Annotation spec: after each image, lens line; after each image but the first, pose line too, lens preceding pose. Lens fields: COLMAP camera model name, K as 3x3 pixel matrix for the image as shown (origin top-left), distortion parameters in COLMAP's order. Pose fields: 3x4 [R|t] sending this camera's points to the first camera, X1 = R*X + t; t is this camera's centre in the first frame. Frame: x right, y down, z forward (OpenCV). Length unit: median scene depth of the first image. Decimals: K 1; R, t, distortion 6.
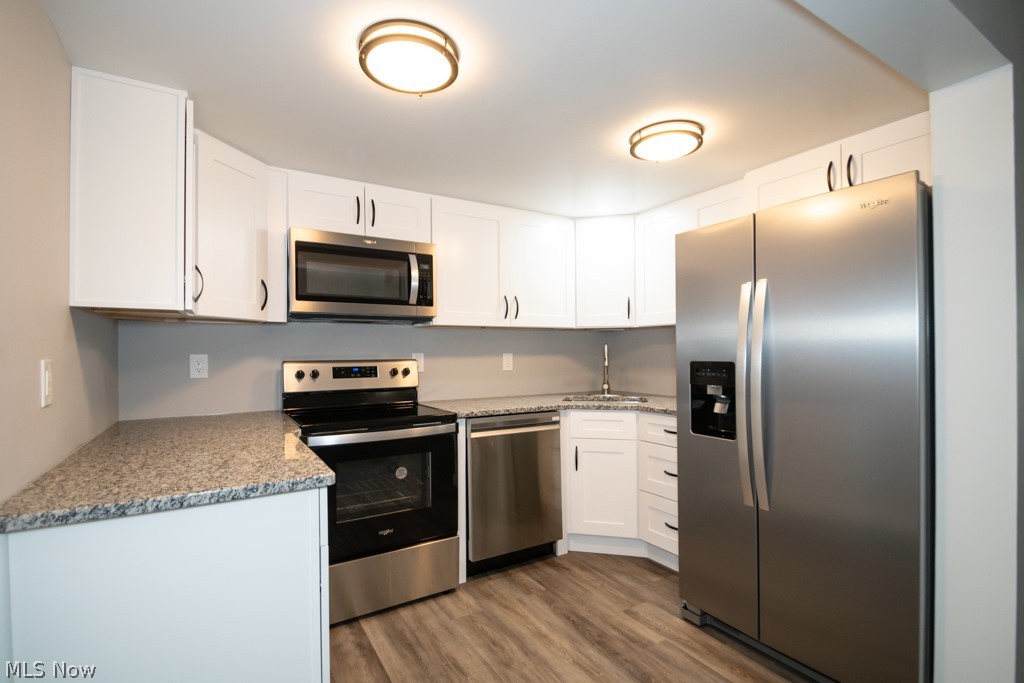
lens RADIAL K [[480.5, 0, 493.1], [0, 480.5, 355.2], [0, 0, 1]] dist [0.009120, -0.006969]
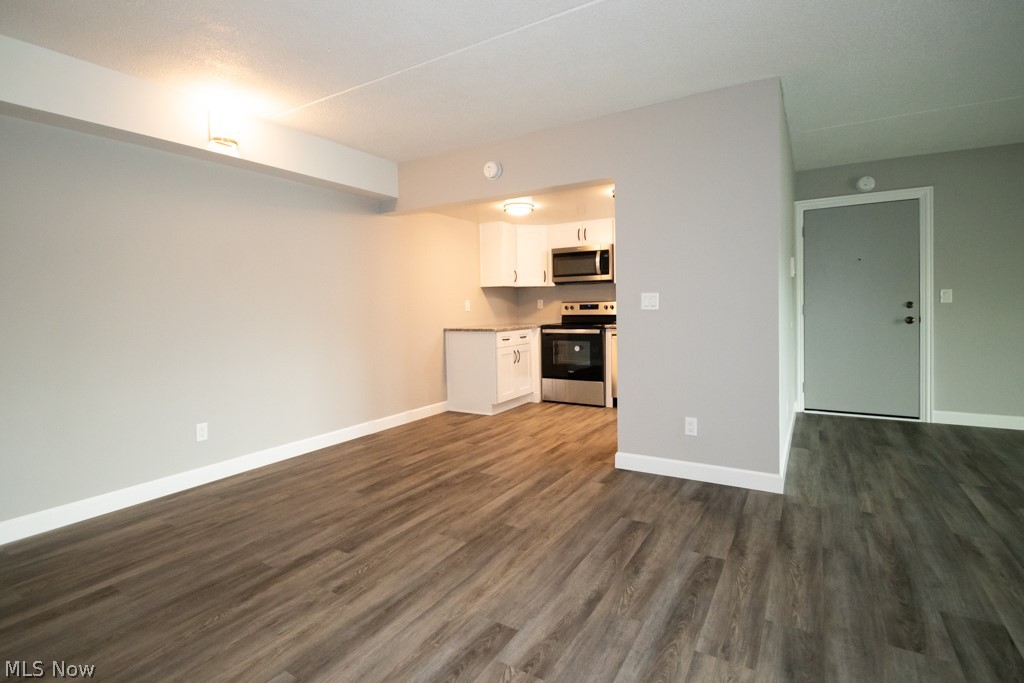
lens RADIAL K [[480.5, 0, 511.0], [0, 480.5, 338.7], [0, 0, 1]] dist [0.009120, -0.006969]
pose [[0.477932, 0.055141, -0.876665, 1.507644], [0.010752, 0.997586, 0.068608, 0.026725], [0.878331, -0.042216, 0.476185, -0.356023]]
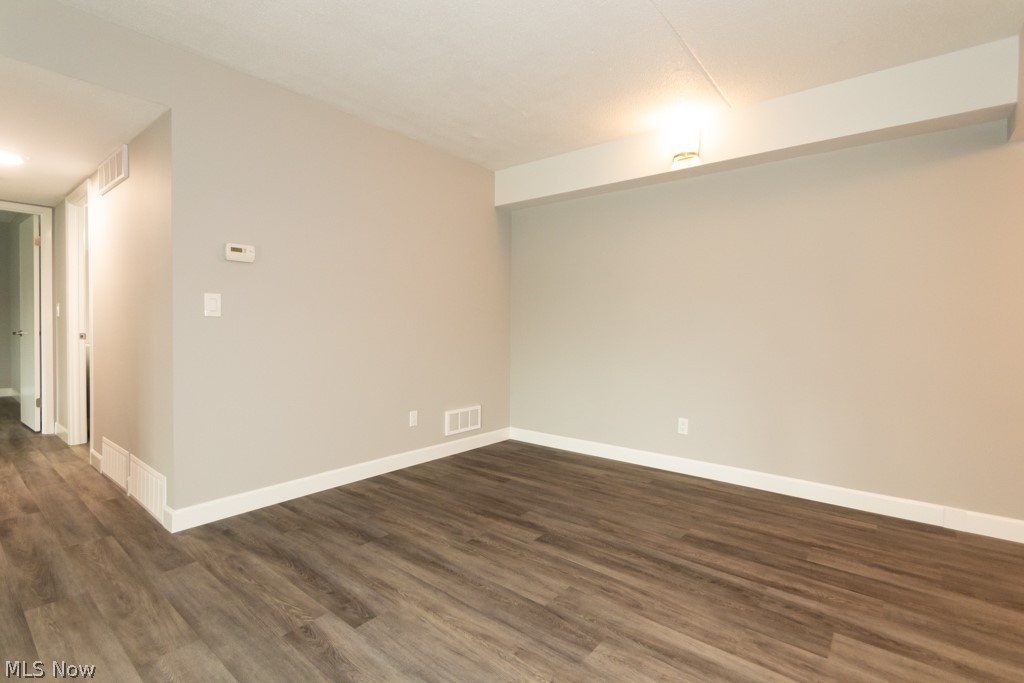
lens RADIAL K [[480.5, 0, 504.4], [0, 480.5, 331.5], [0, 0, 1]] dist [0.009120, -0.006969]
pose [[-0.936414, 0.000388, -0.350896, 1.017397], [-0.006540, 0.999806, 0.018560, 0.055345], [0.350835, 0.019675, -0.936230, 0.580666]]
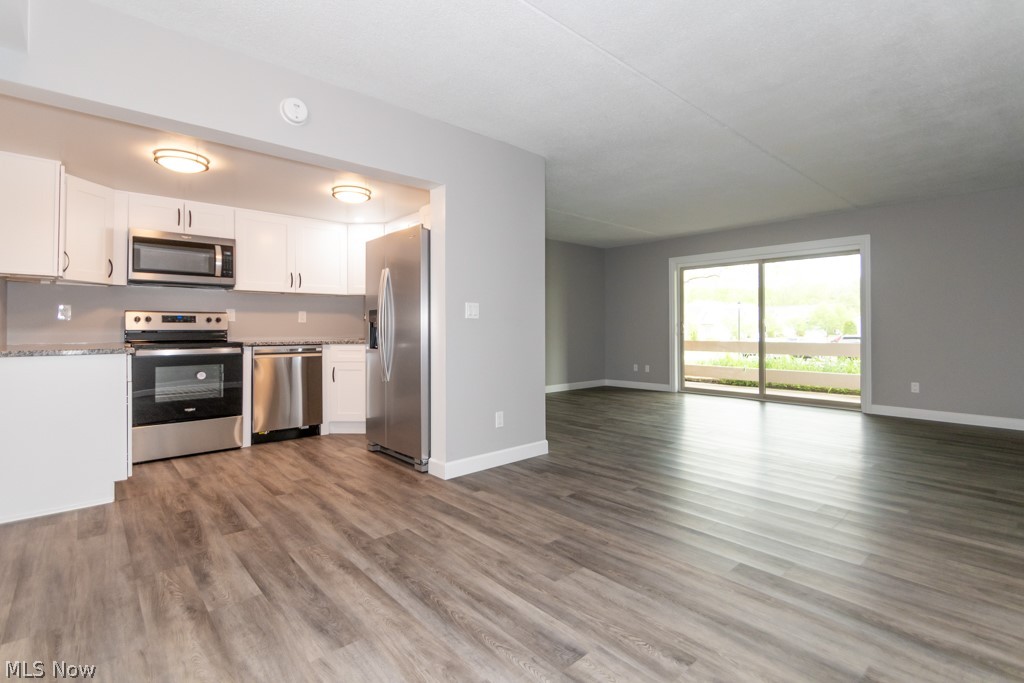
lens RADIAL K [[480.5, 0, 500.8], [0, 480.5, 325.1], [0, 0, 1]] dist [0.009120, -0.006969]
pose [[0.980736, 0.005329, 0.195266, 0.445414], [-0.002205, 0.999866, -0.016214, 0.080890], [-0.195326, 0.015472, 0.980616, -0.759235]]
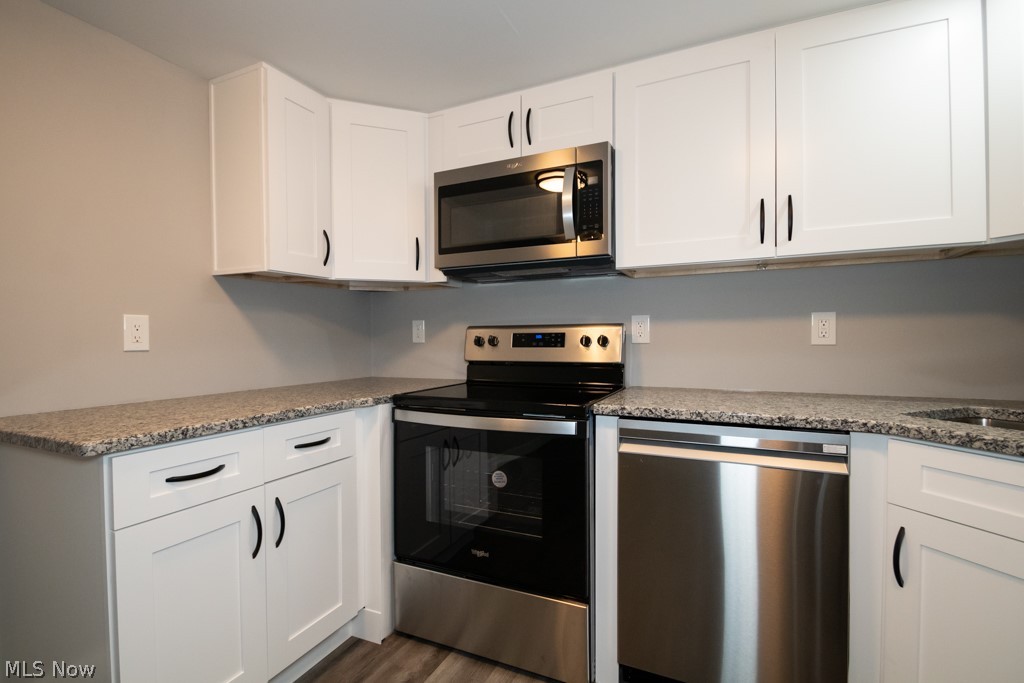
lens RADIAL K [[480.5, 0, 514.0], [0, 480.5, 345.3], [0, 0, 1]] dist [0.009120, -0.006969]
pose [[0.575582, 0.016965, -0.817568, 0.347347], [-0.002665, 0.999818, 0.018871, 0.030321], [0.817739, -0.008683, 0.575523, 0.535859]]
